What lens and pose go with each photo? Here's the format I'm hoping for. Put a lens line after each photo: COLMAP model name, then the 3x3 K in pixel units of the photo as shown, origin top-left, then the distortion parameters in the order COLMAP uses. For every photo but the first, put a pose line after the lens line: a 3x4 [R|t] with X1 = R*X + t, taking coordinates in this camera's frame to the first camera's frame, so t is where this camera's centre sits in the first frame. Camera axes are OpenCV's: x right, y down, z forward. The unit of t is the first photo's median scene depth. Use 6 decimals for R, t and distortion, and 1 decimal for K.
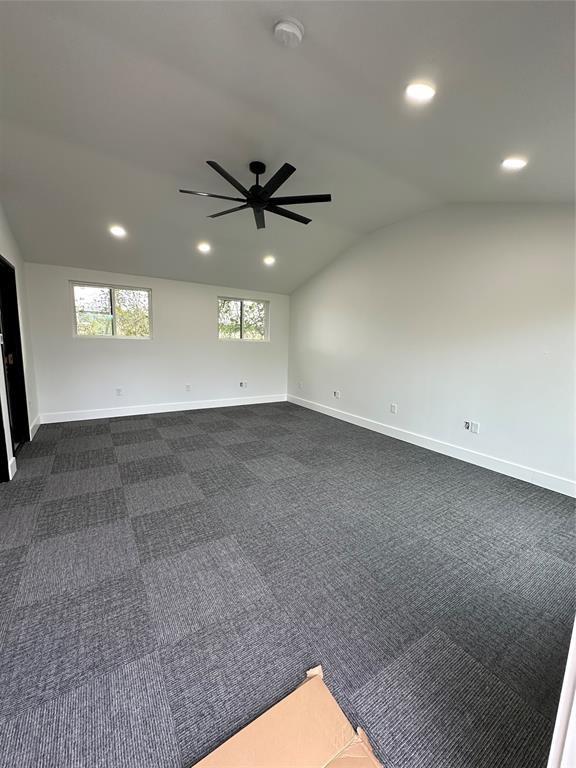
lens RADIAL K [[305.6, 0, 288.0], [0, 305.6, 384.0], [0, 0, 1]] dist [-0.005561, 0.000469]
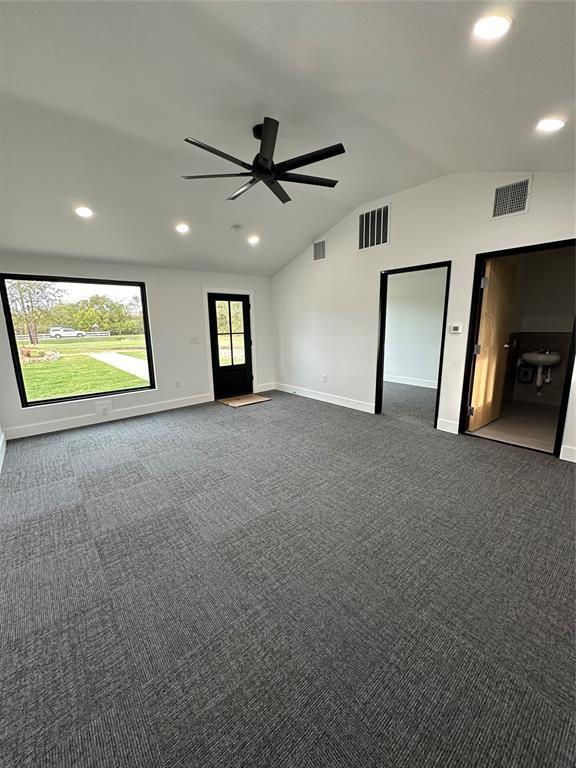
lens RADIAL K [[305.6, 0, 288.0], [0, 305.6, 384.0], [0, 0, 1]] dist [-0.005561, 0.000469]
pose [[-0.991980, 0.013644, -0.125655, -0.058532], [-0.028847, 0.943479, 0.330175, -0.384434], [0.123058, 0.331152, -0.935519, 2.494481]]
